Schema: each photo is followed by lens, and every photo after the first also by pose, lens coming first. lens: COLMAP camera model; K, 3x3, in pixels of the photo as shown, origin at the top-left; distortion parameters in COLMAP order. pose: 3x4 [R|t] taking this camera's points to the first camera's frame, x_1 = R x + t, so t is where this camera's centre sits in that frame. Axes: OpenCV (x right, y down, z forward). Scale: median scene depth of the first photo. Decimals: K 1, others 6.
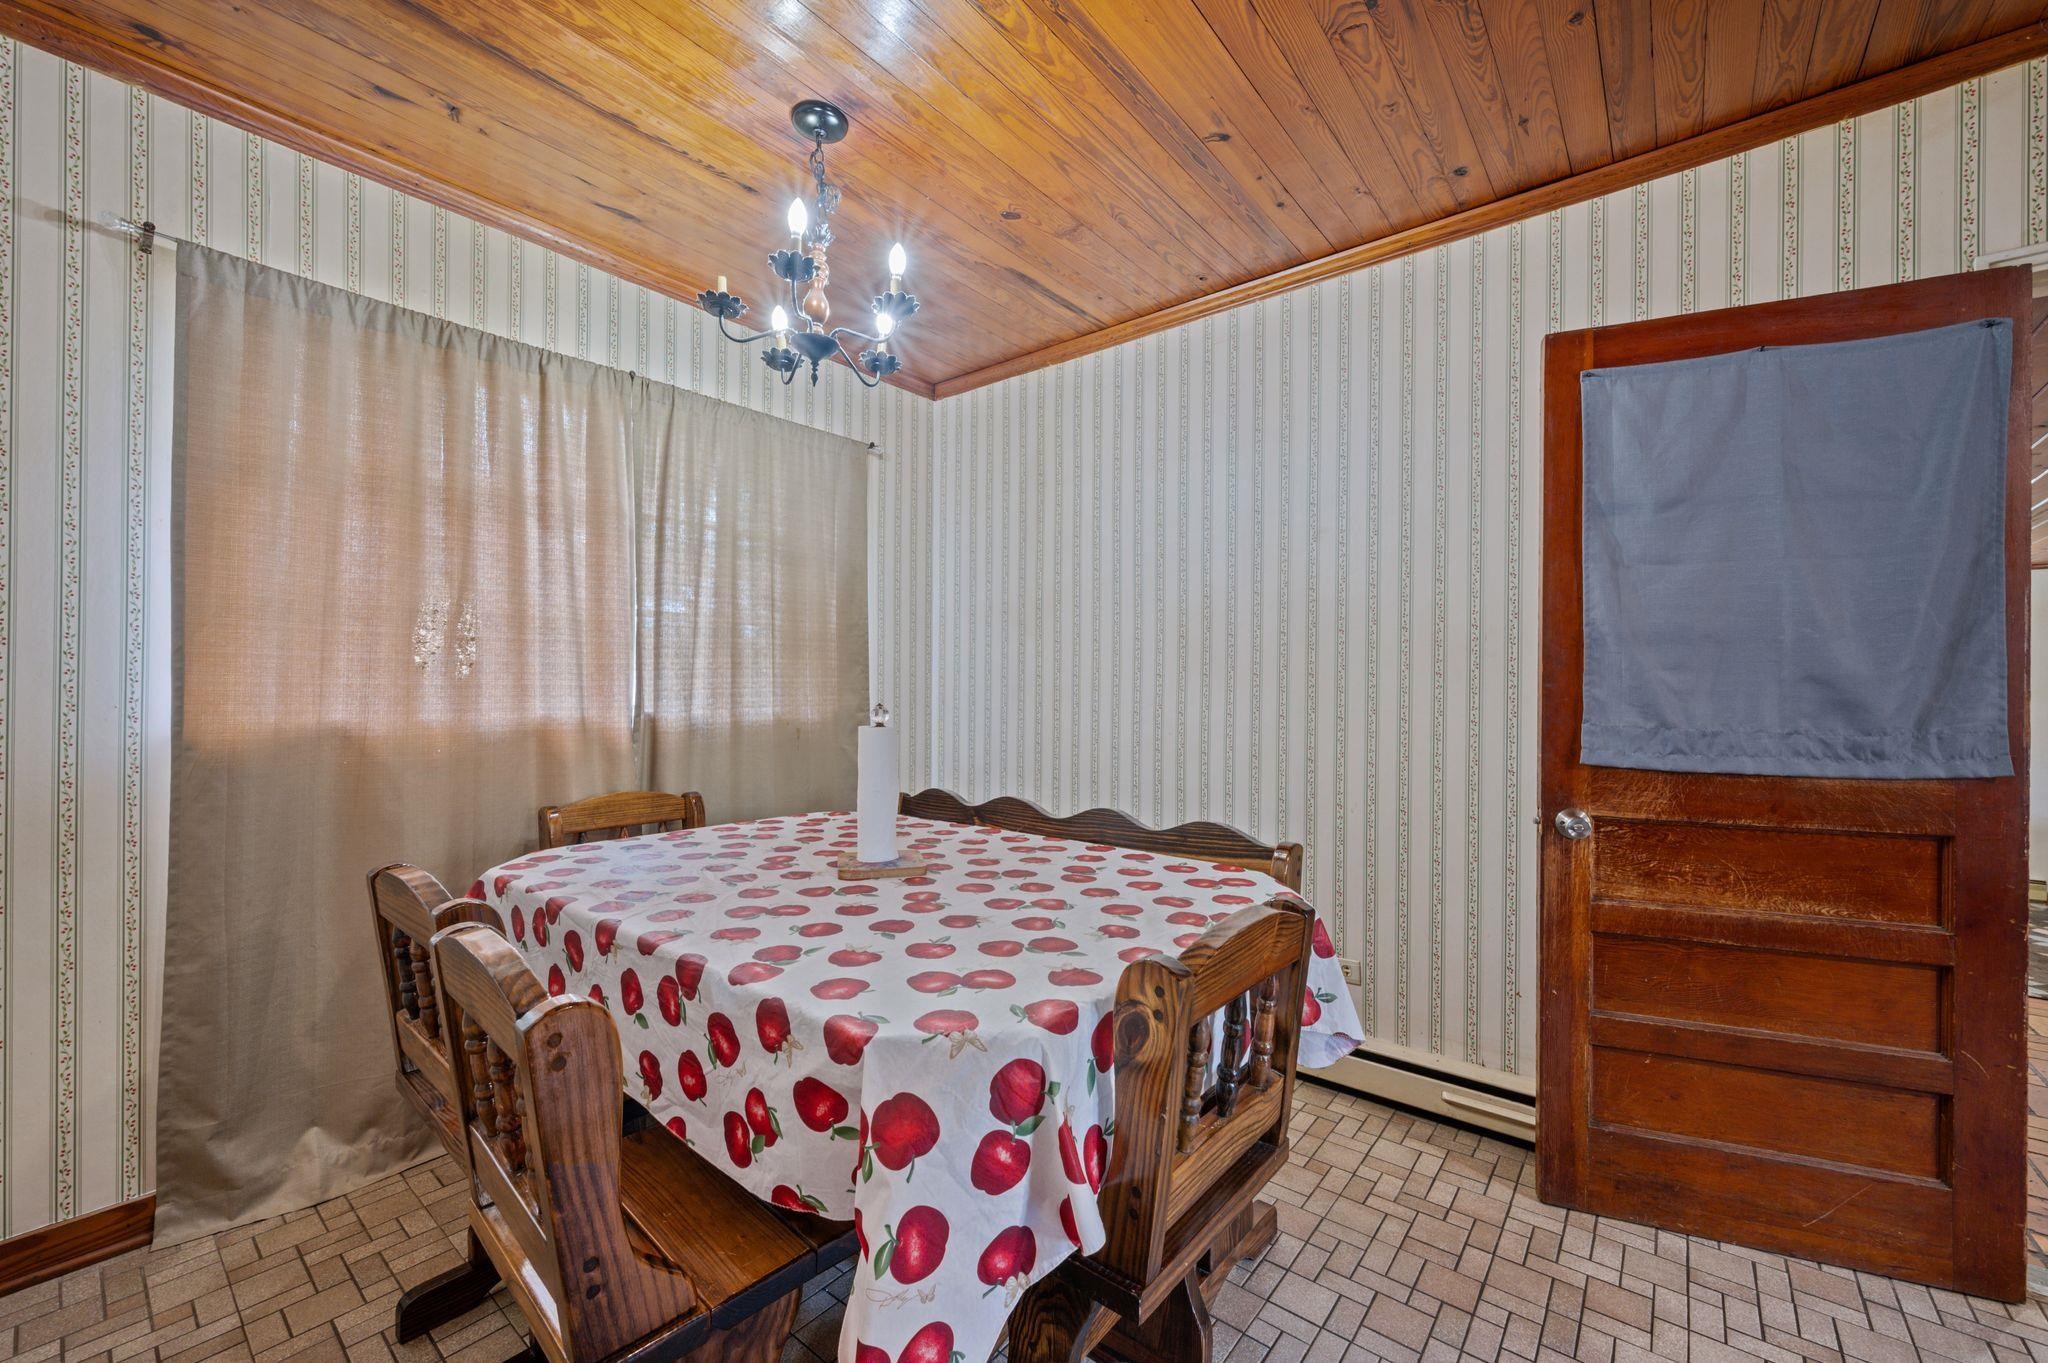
lens RADIAL K [[808.0, 0, 1033.1], [0, 808.0, 685.9], [0, 0, 1]] dist [-0.002849, 0.000295]
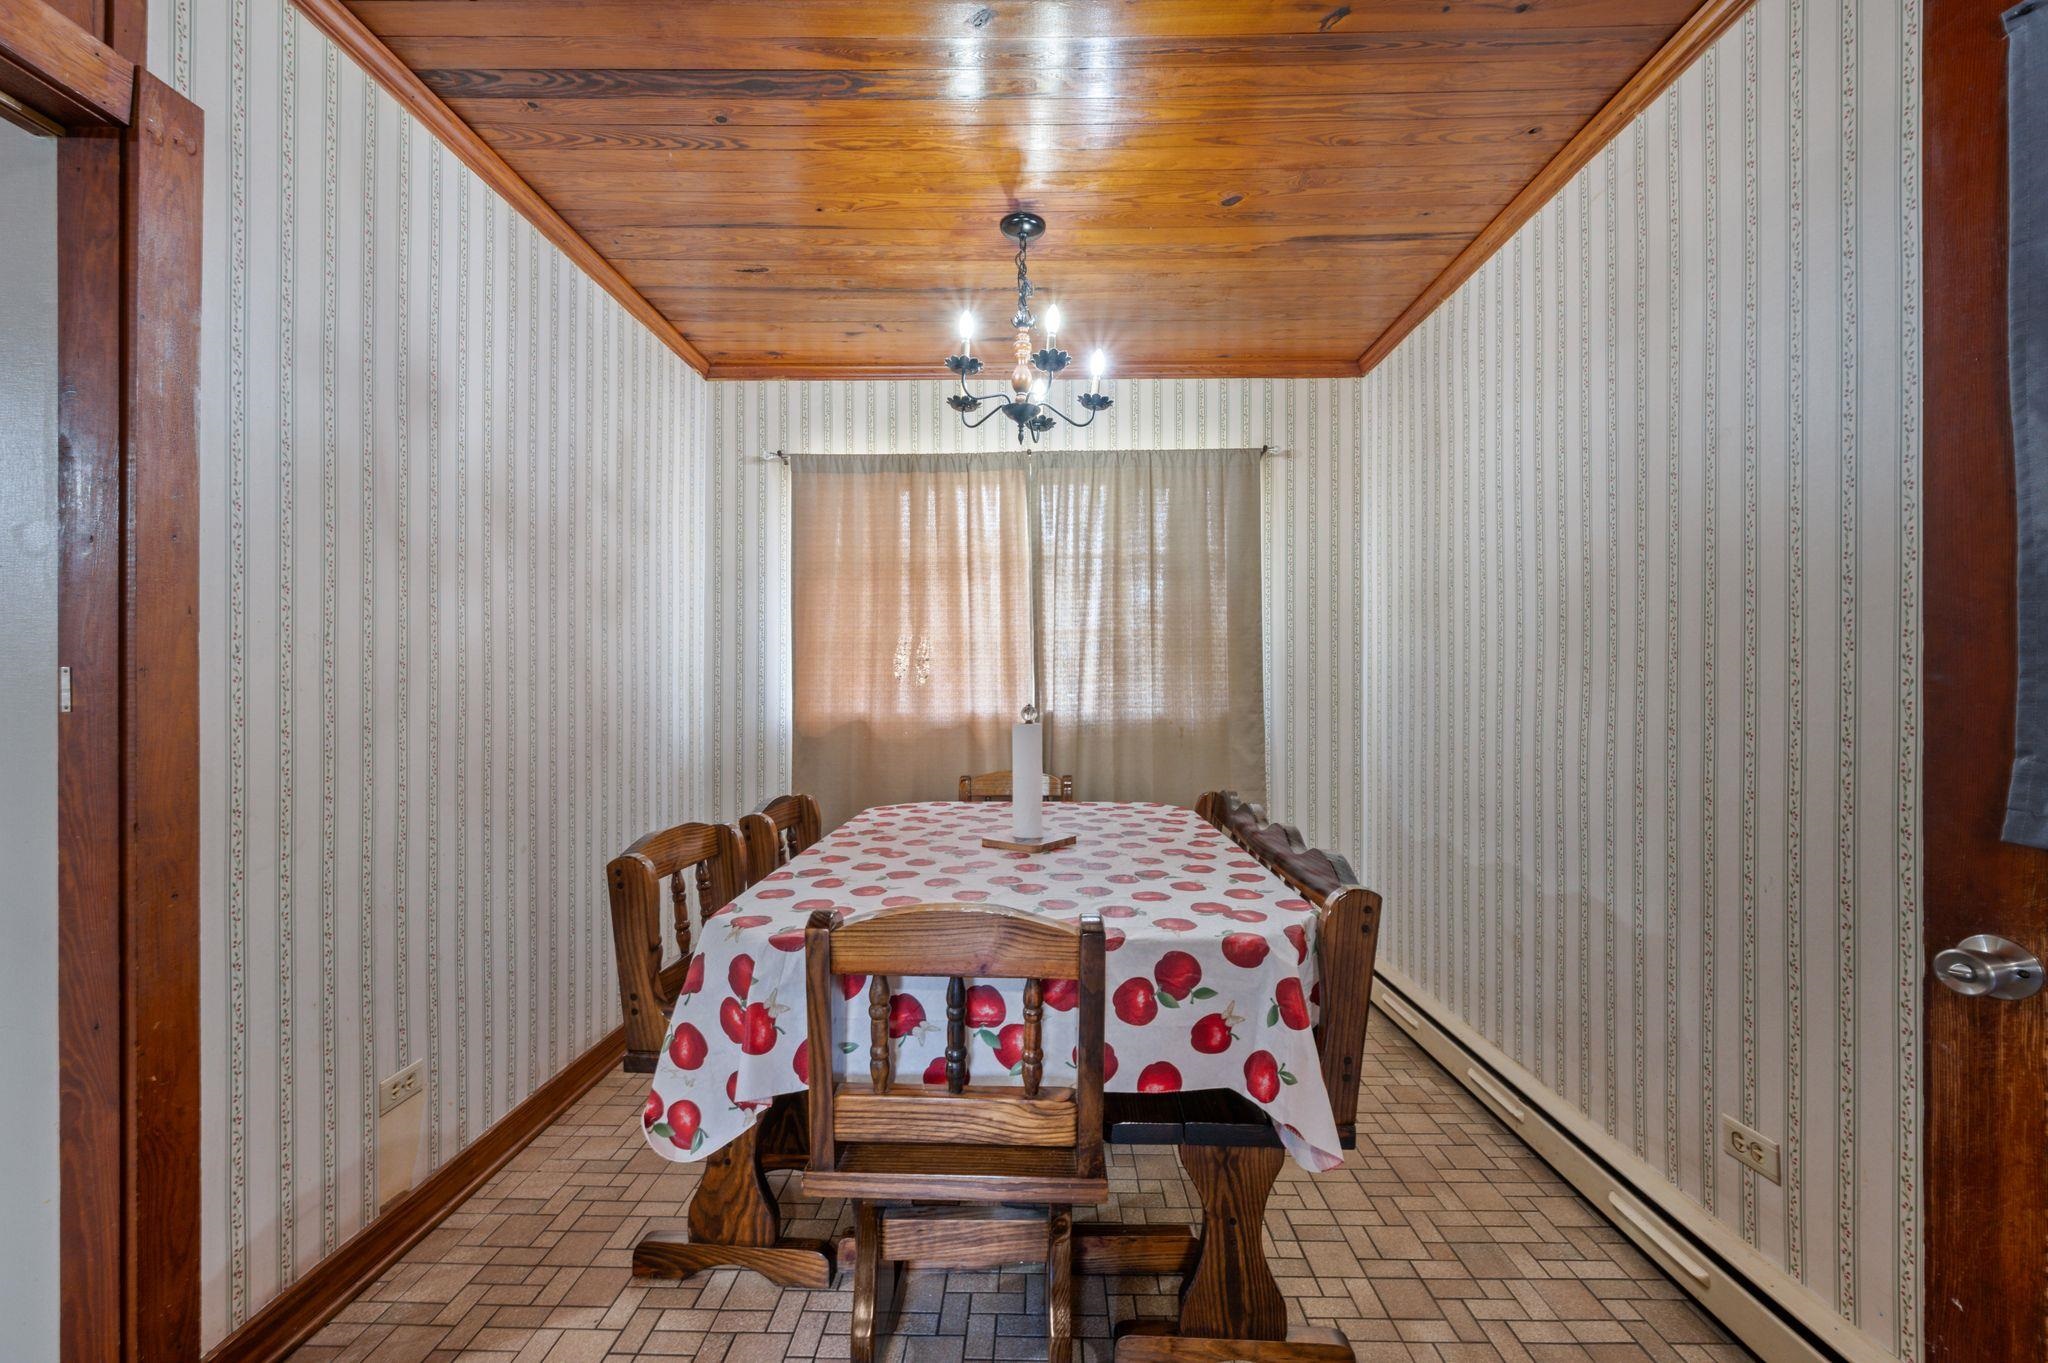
lens RADIAL K [[808.0, 0, 1033.1], [0, 808.0, 685.9], [0, 0, 1]] dist [-0.002849, 0.000295]
pose [[0.615106, -0.010724, -0.788371, 0.571621], [0.008187, 0.999940, -0.007214, 0.002888], [0.788402, -0.002016, 0.615157, 0.214405]]
